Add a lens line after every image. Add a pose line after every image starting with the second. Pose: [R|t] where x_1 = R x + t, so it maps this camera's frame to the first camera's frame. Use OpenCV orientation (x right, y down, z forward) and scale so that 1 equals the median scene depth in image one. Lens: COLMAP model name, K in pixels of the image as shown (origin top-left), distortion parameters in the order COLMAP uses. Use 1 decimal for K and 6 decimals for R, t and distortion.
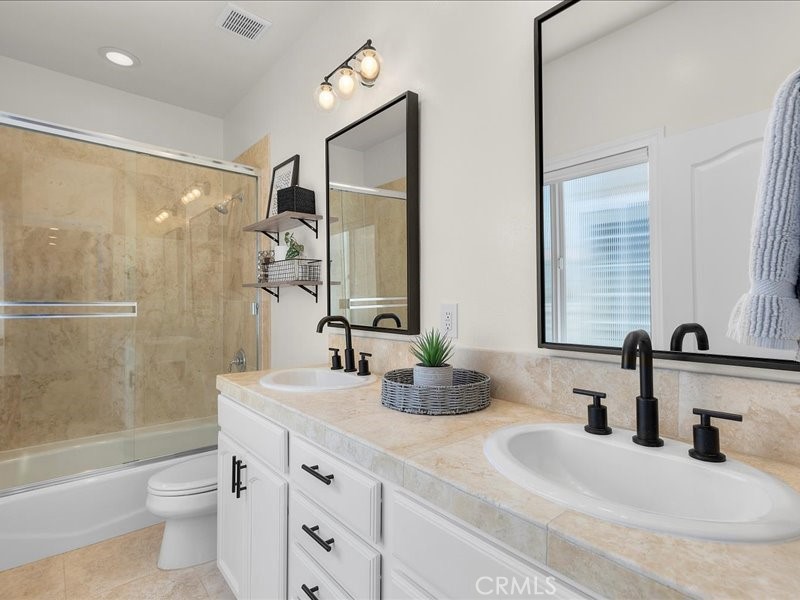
lens RADIAL K [[407.1, 0, 406.0], [0, 407.1, 299.3], [0, 0, 1]] dist [0.017103, 0.000984]
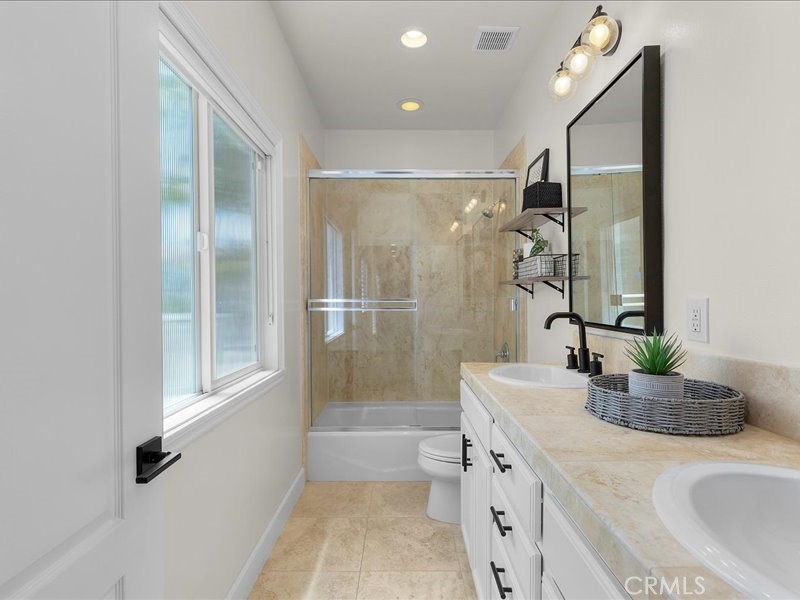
lens RADIAL K [[407.1, 0, 404.0], [0, 407.1, 300.7], [0, 0, 1]] dist [0.017103, 0.000984]
pose [[0.778778, -0.002591, -0.627294, 0.115837], [0.009506, 0.999925, 0.007672, 0.002063], [0.627227, -0.011938, 0.778745, 0.015529]]
